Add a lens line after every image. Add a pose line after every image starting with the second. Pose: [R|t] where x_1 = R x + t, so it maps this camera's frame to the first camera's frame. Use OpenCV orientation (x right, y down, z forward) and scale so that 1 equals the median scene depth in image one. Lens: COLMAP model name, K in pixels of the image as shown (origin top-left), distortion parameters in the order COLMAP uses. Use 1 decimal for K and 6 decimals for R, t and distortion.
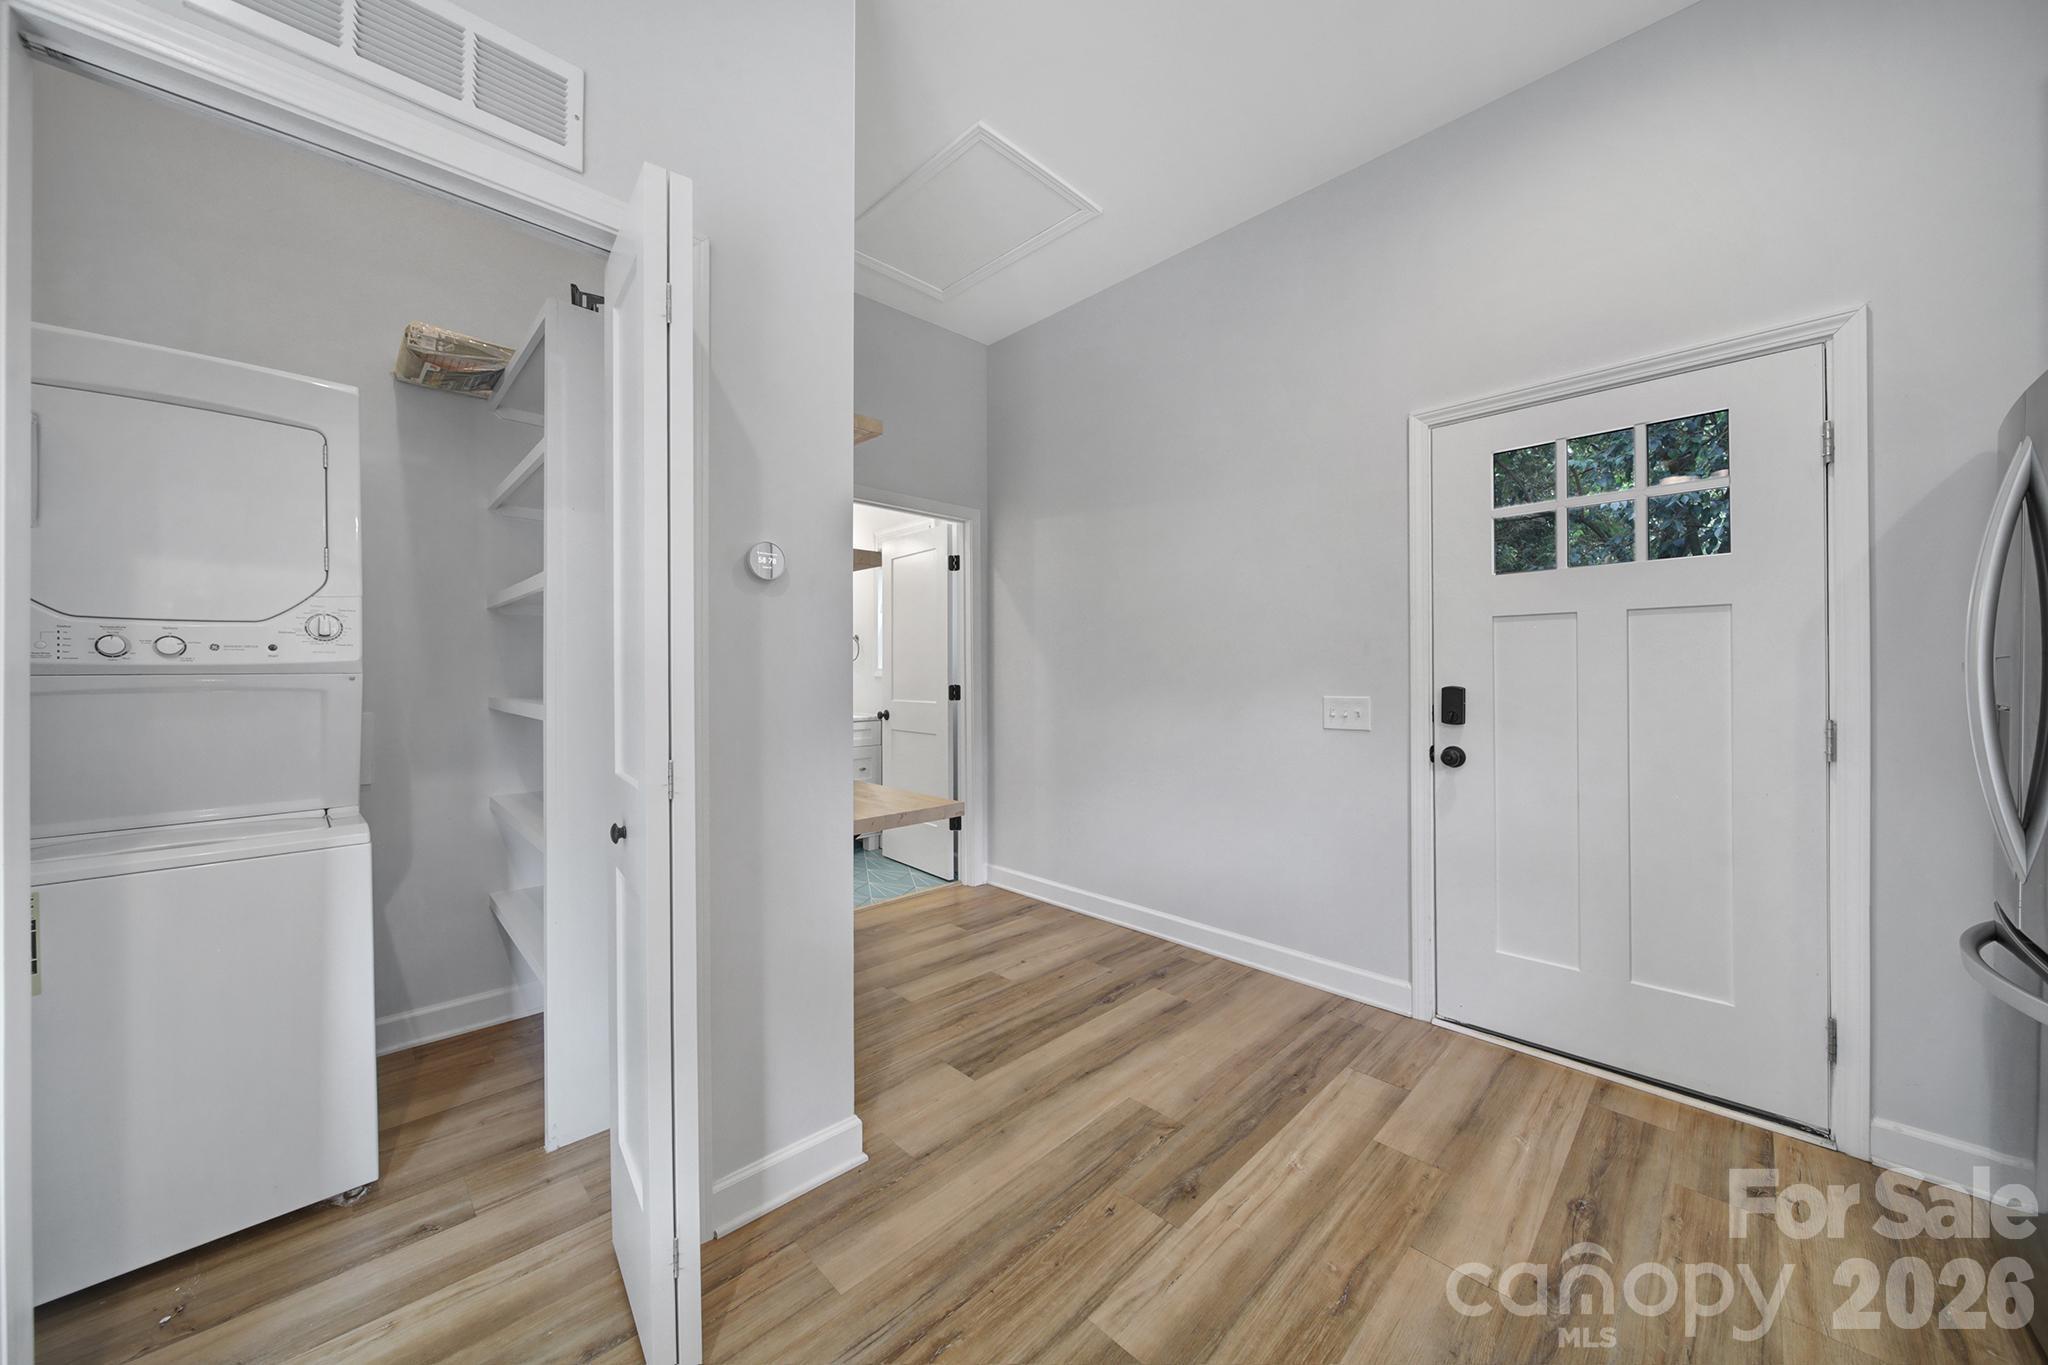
lens RADIAL K [[725.4, 0, 1023.1], [0, 725.4, 672.7], [0, 0, 1]] dist [-0.006559, -0.000437]
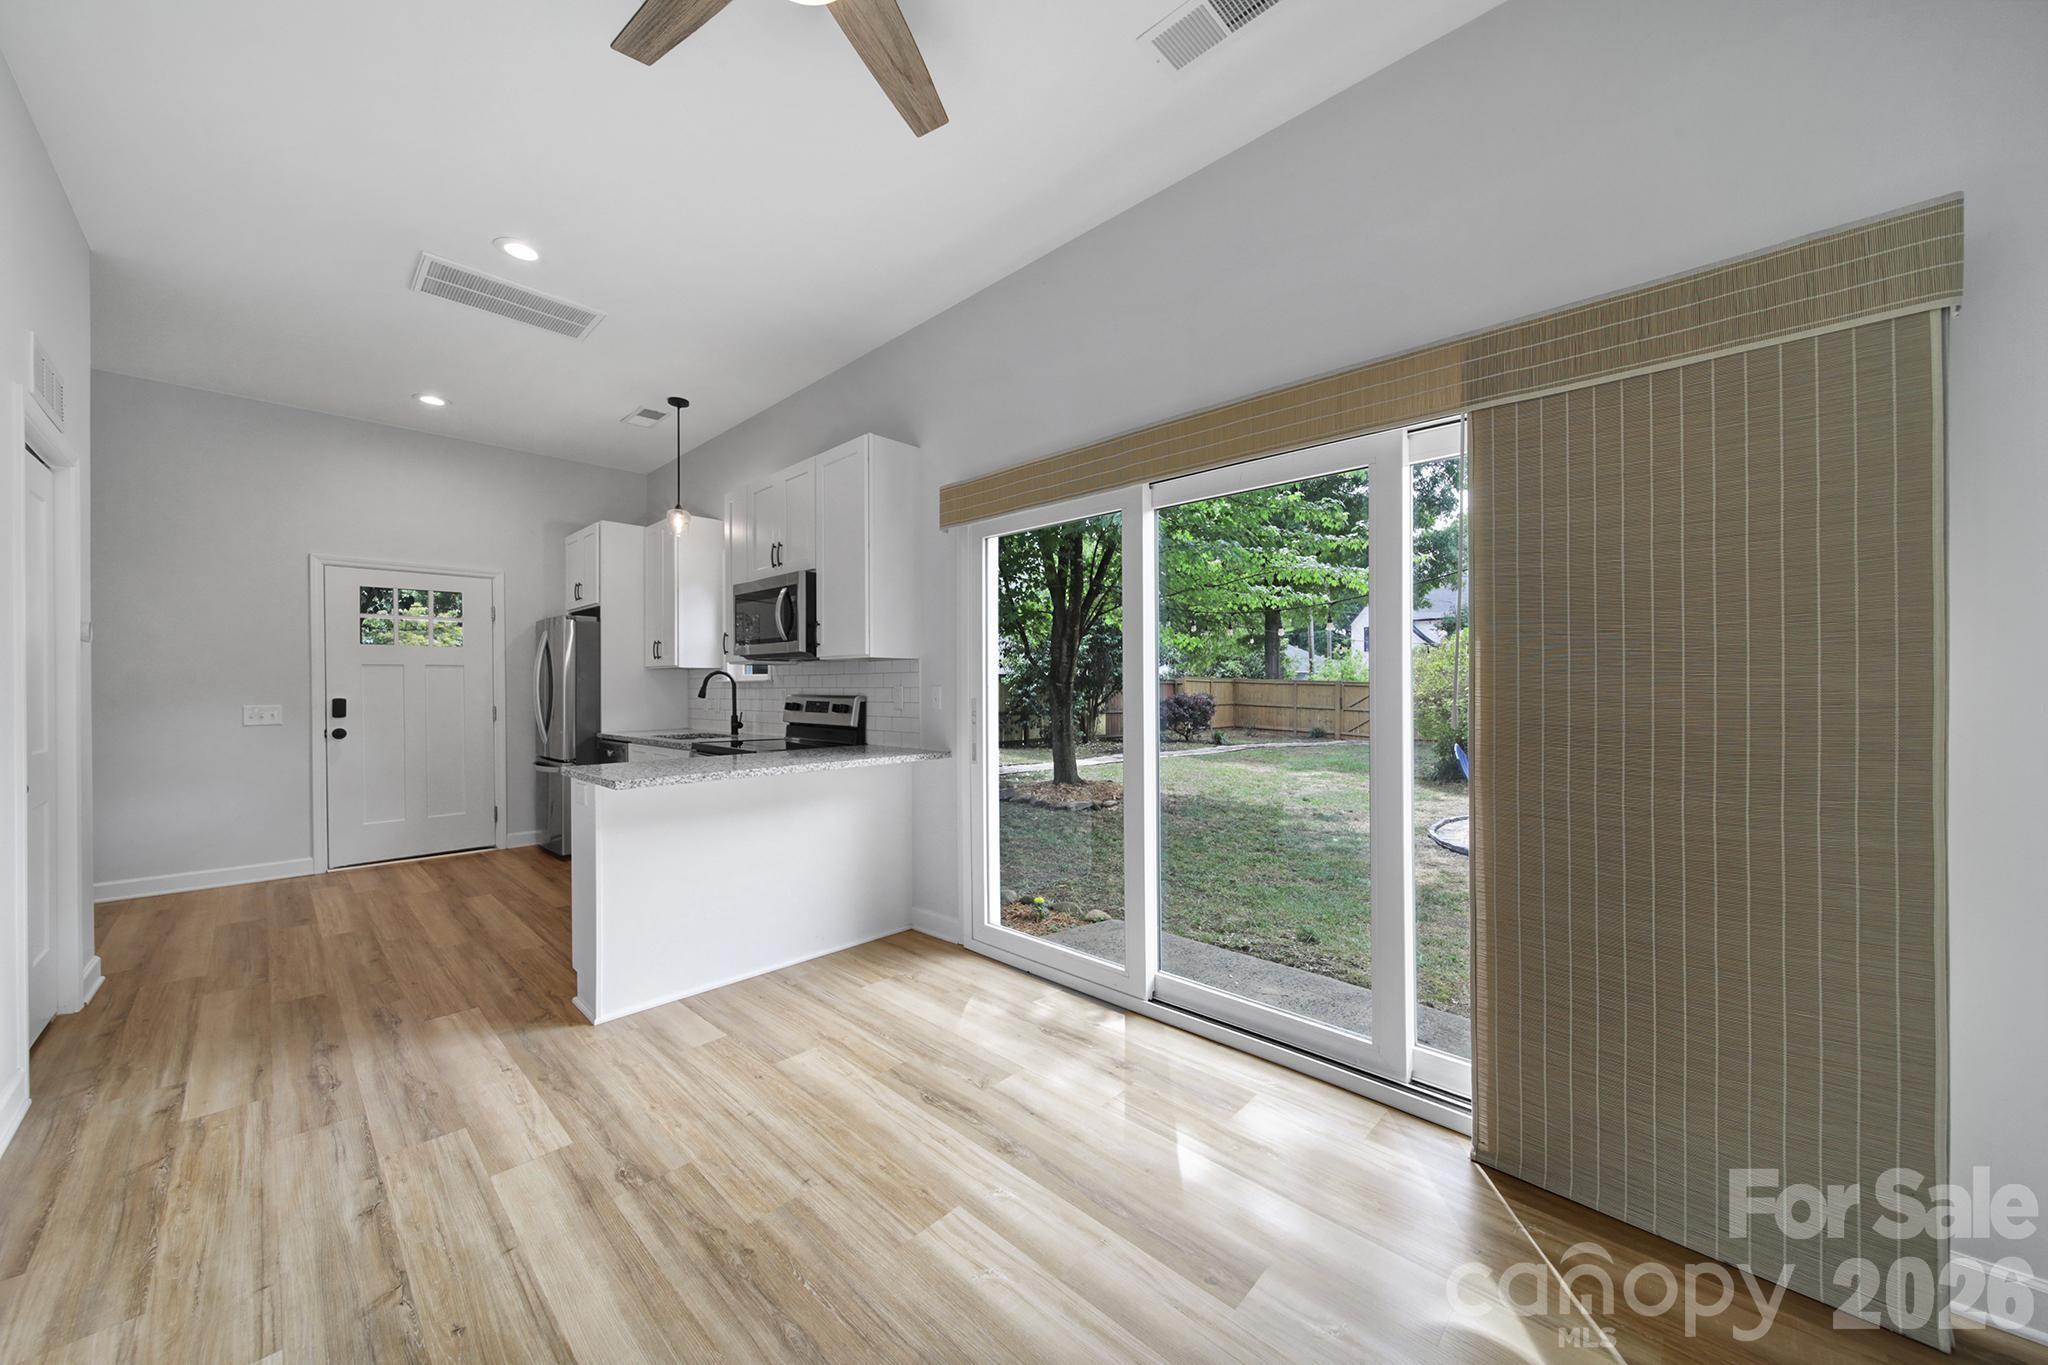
lens RADIAL K [[729.4, 0, 1026.8], [0, 729.4, 684.6], [0, 0, 1]] dist [-0.002410, -0.000279]
pose [[-0.026181, 0.000686, 0.999657, -1.481647], [0.003614, 0.999993, -0.000591, -0.011287], [-0.999651, 0.003598, -0.026183, -0.856505]]
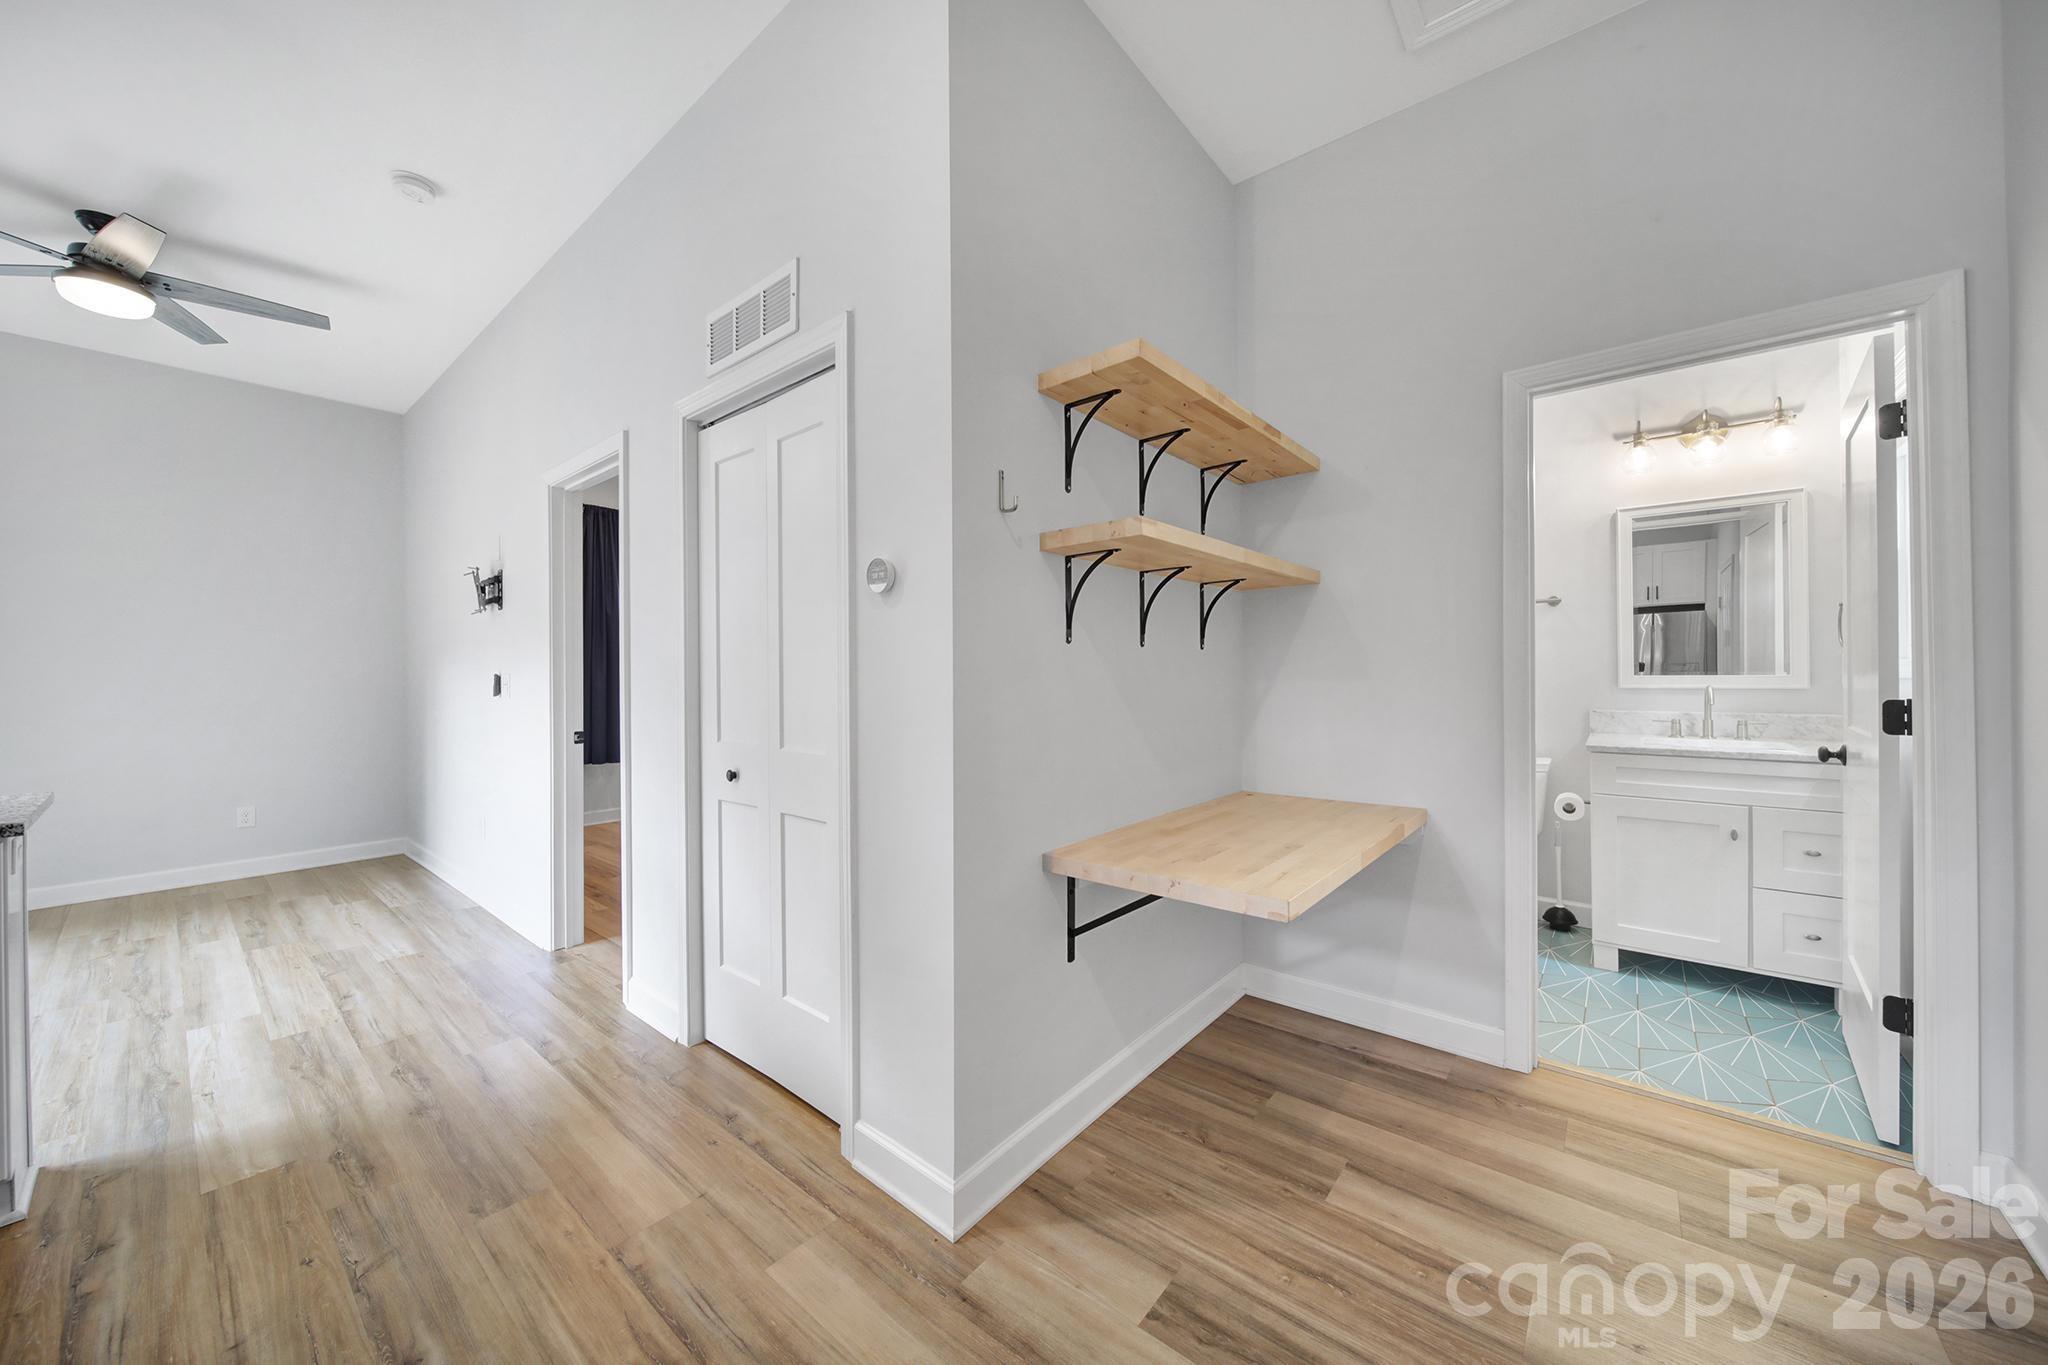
lens RADIAL K [[725.4, 0, 1023.1], [0, 725.4, 672.7], [0, 0, 1]] dist [-0.006559, -0.000437]
pose [[0.092985, -0.000419, -0.995667, 0.479959], [0.009482, 0.999955, 0.000465, -0.008102], [0.995622, -0.009485, 0.092985, 0.735540]]
